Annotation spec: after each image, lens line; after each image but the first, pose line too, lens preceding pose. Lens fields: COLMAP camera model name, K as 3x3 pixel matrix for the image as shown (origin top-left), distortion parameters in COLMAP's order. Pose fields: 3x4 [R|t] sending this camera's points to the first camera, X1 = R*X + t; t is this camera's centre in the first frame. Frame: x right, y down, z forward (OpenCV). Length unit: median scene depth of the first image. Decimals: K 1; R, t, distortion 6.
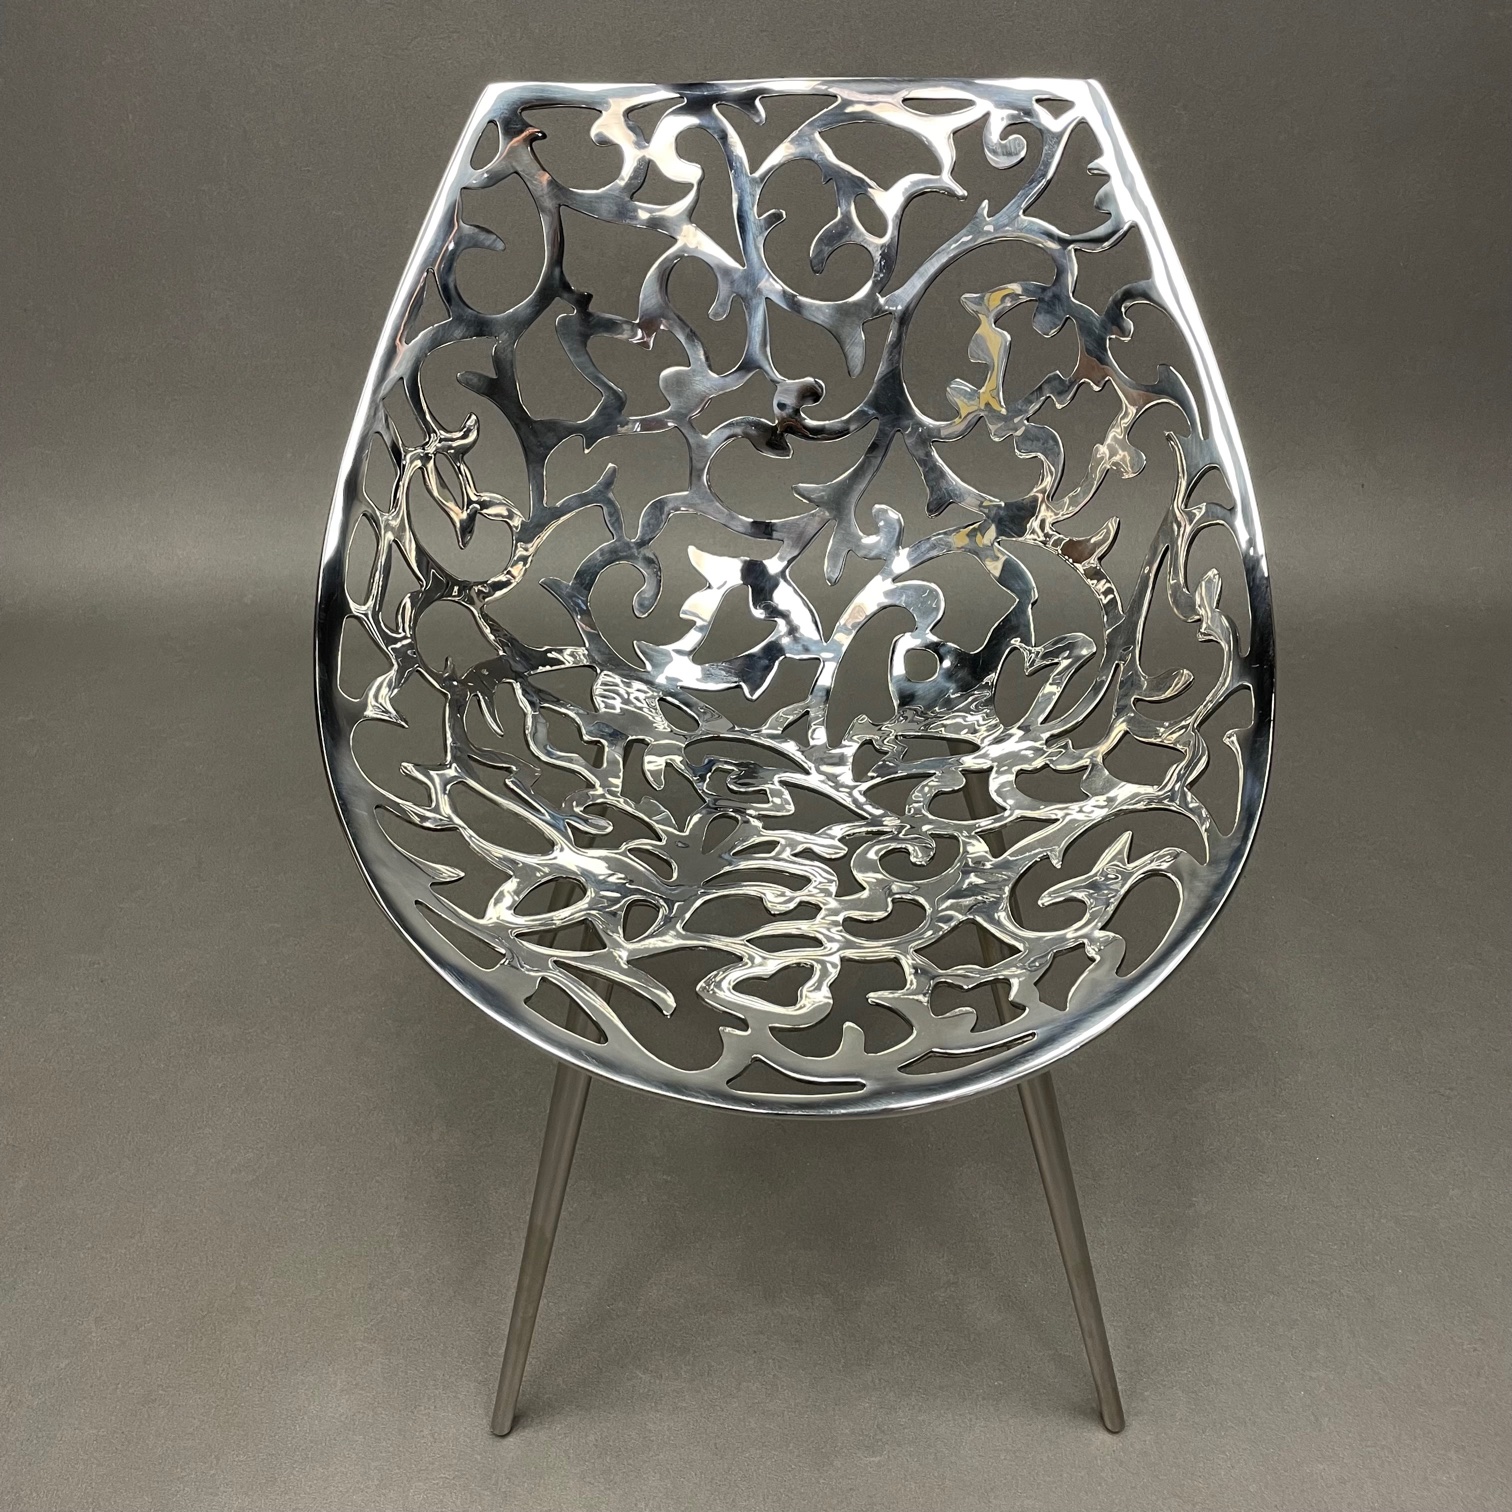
lens RADIAL K [[1519.8, 0, 759.9], [0, 1519.8, 745.0], [0, 0, 1]] dist [0.072016, -0.100885]
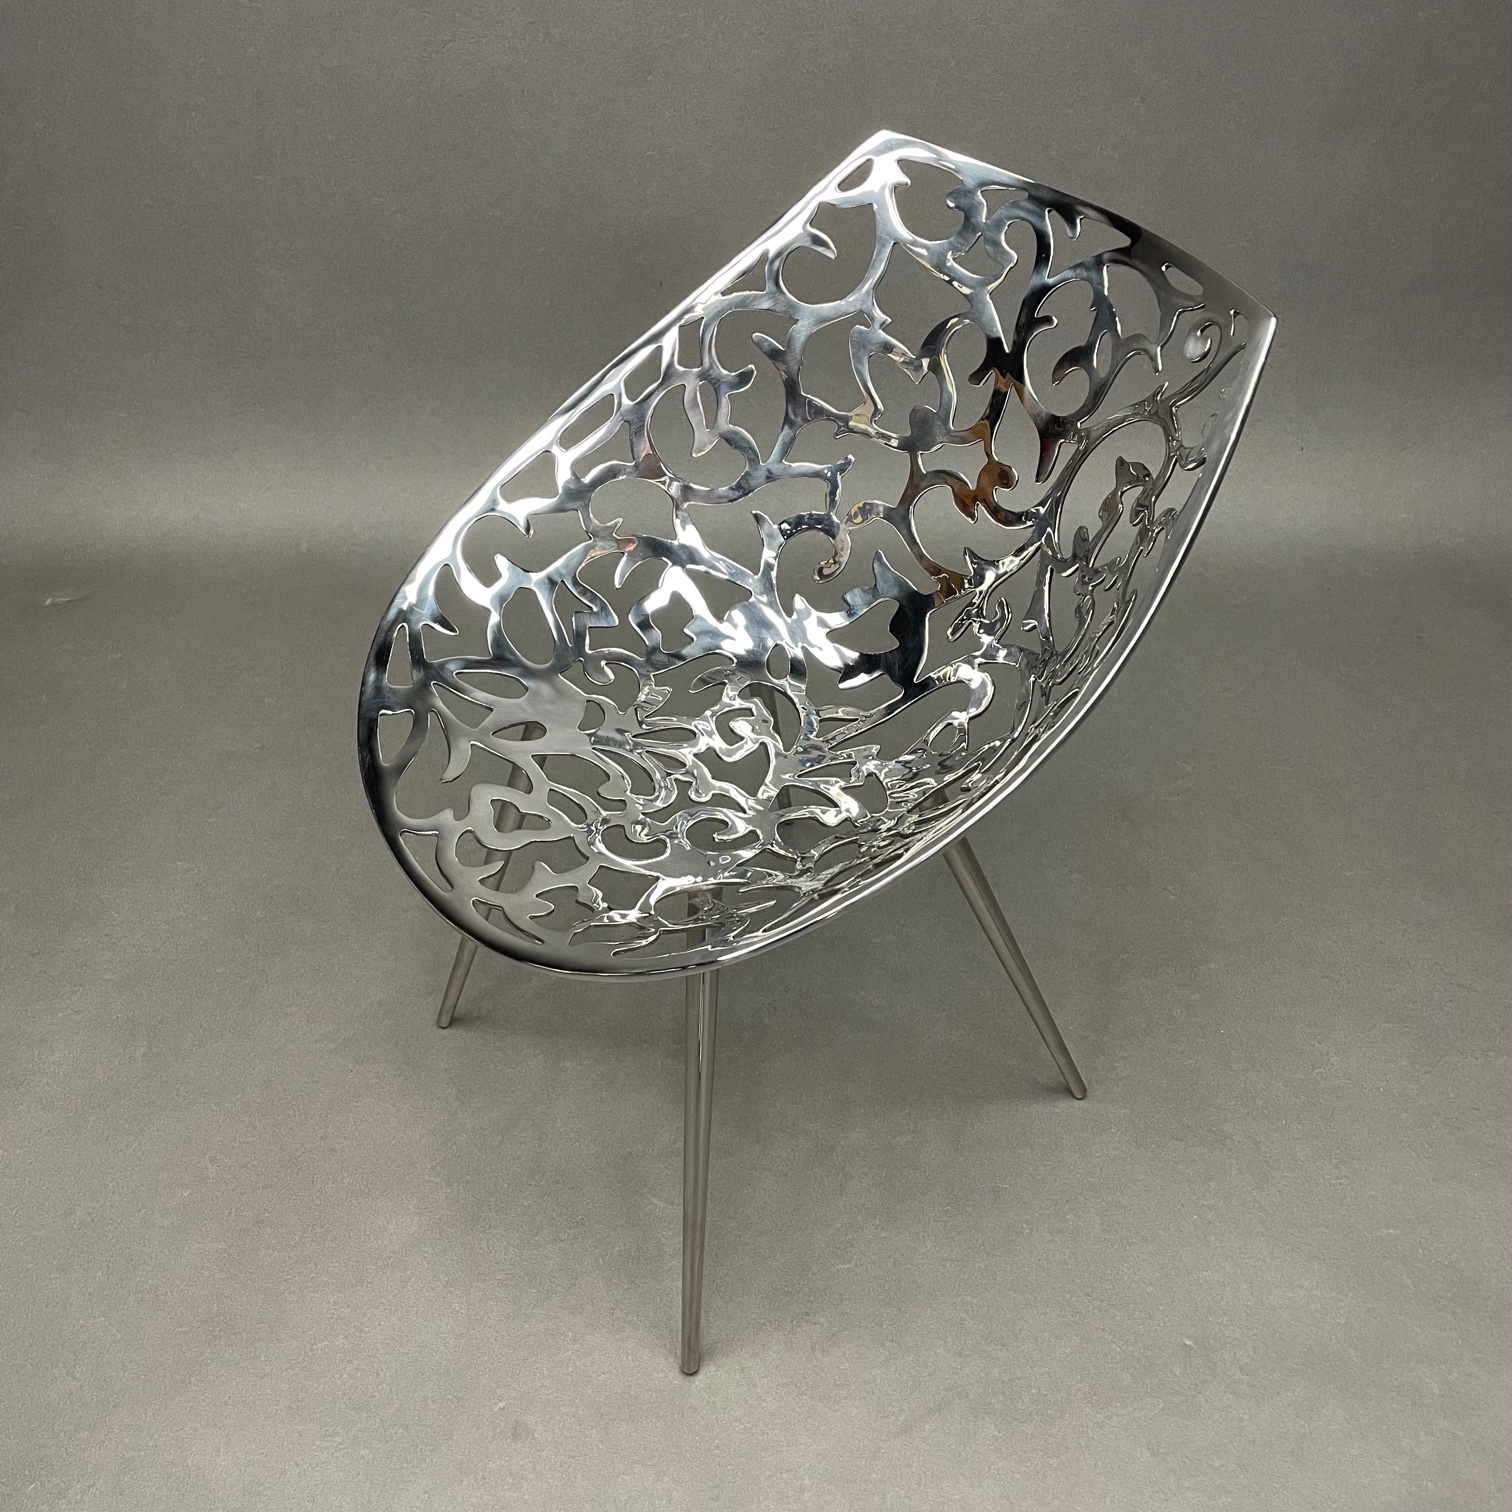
lens RADIAL K [[1514.5, 0, 760.1], [0, 1514.5, 737.6], [0, 0, 1]] dist [0.074303, -0.102224]
pose [[0.999946, -0.001130, -0.010290, 0.017110], [0.001678, 0.998572, 0.053405, -0.023773], [0.010215, -0.053419, 0.998520, -0.183224]]
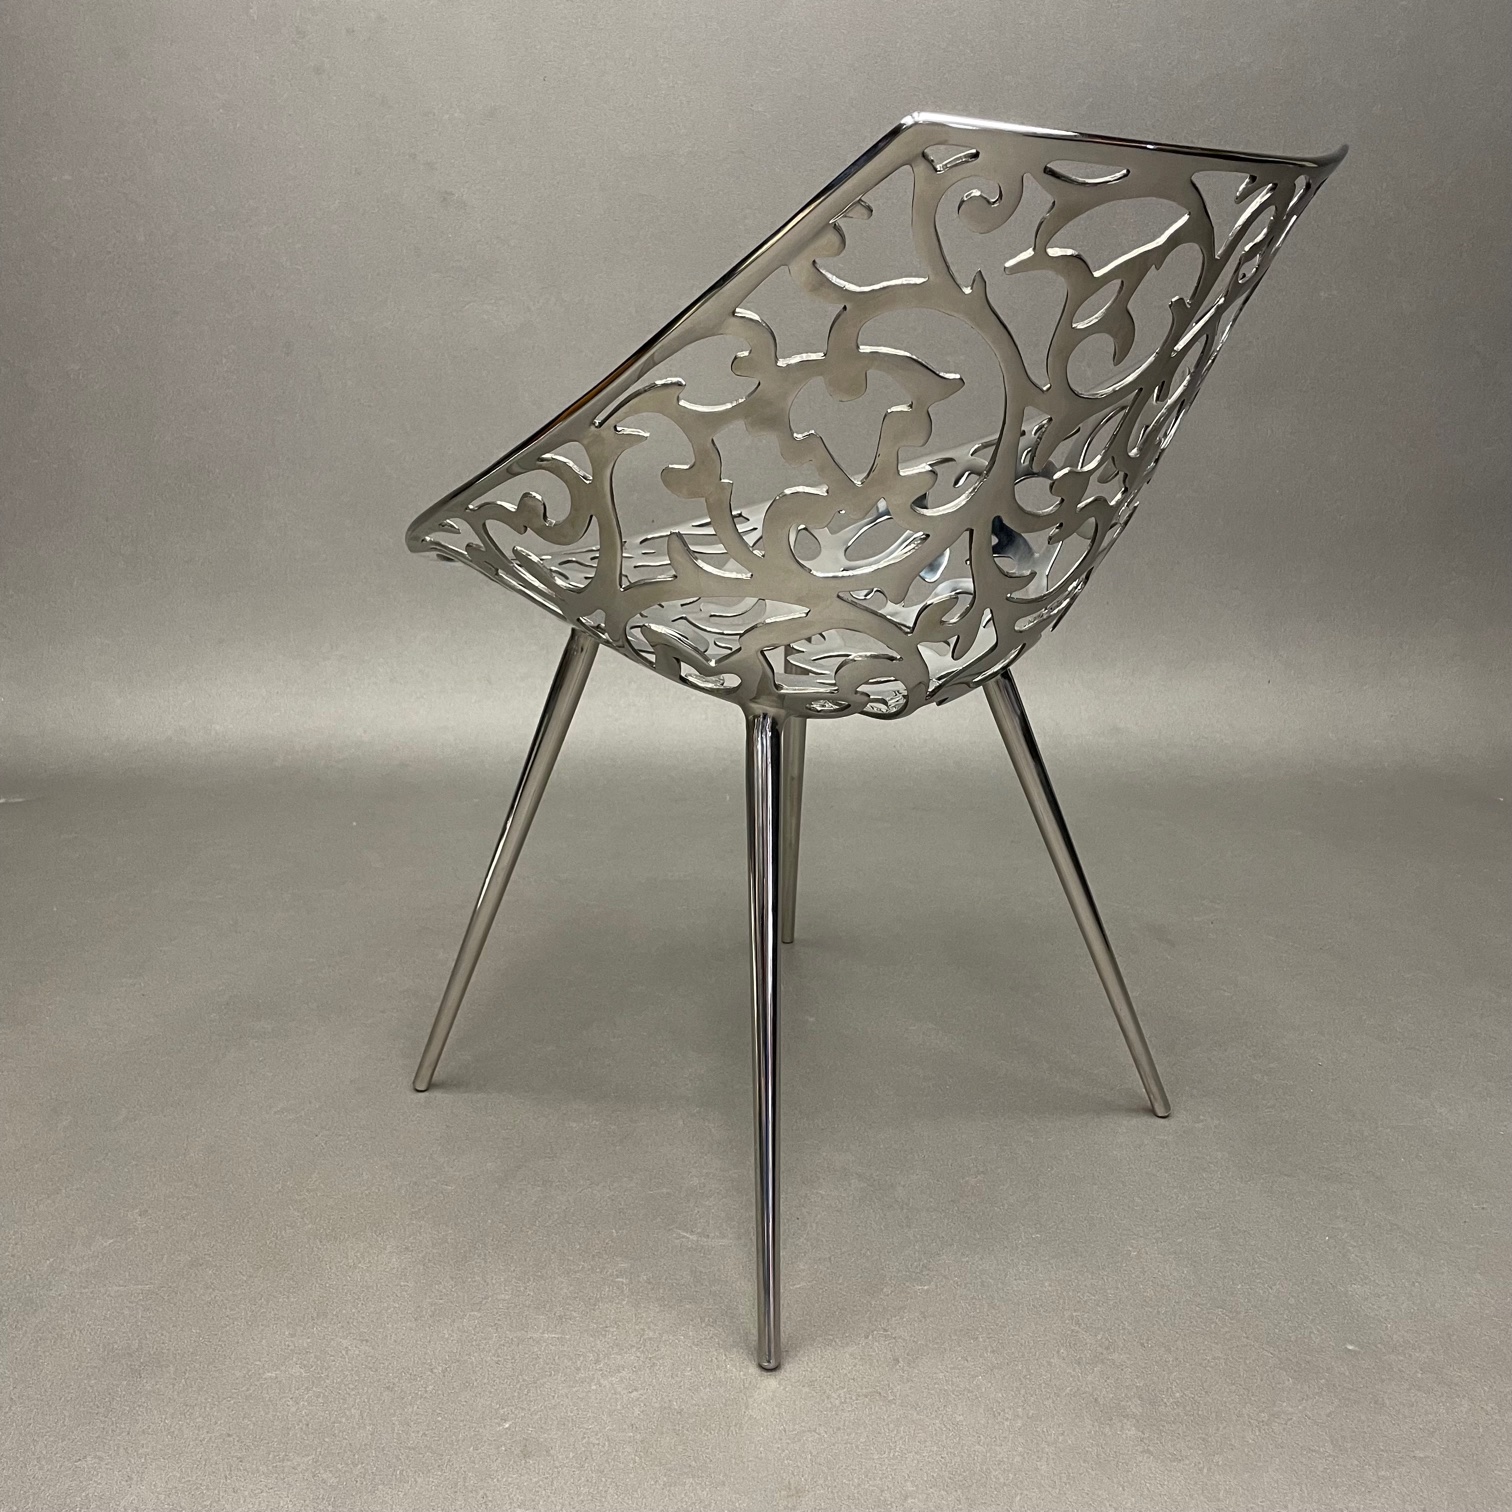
lens RADIAL K [[1519.8, 0, 759.9], [0, 1519.8, 745.0], [0, 0, 1]] dist [0.072016, -0.100885]
pose [[0.998701, -0.001209, 0.050931, -0.074799], [0.018466, 0.940323, -0.339781, 0.414673], [-0.047481, 0.340280, 0.939125, -0.062481]]
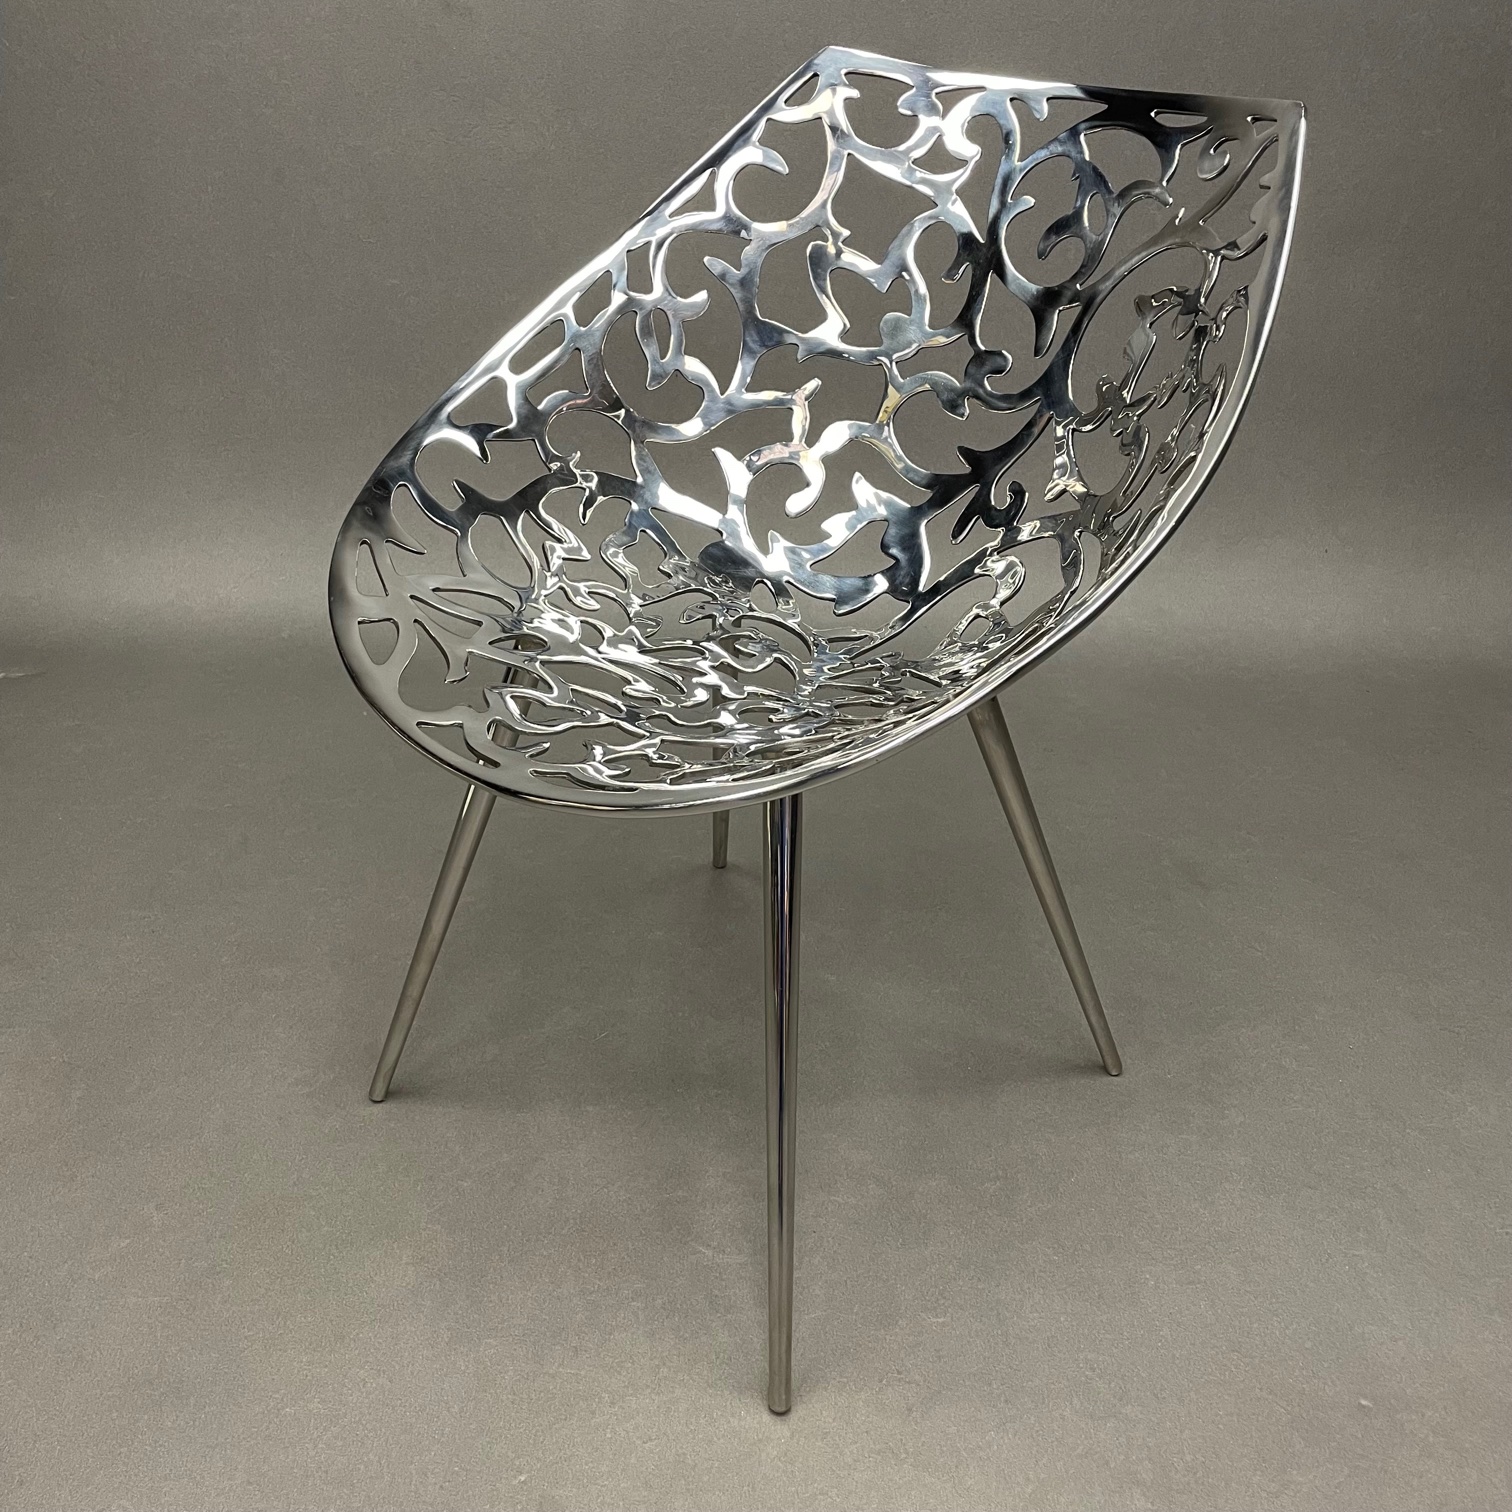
lens RADIAL K [[1518.7, 0, 758.0], [0, 1518.7, 745.3], [0, 0, 1]] dist [0.071375, -0.097898]
pose [[0.999121, 0.014486, 0.039347, -0.079575], [-0.008069, 0.987311, -0.158591, 0.221521], [-0.041145, 0.158134, 0.986560, -0.049379]]
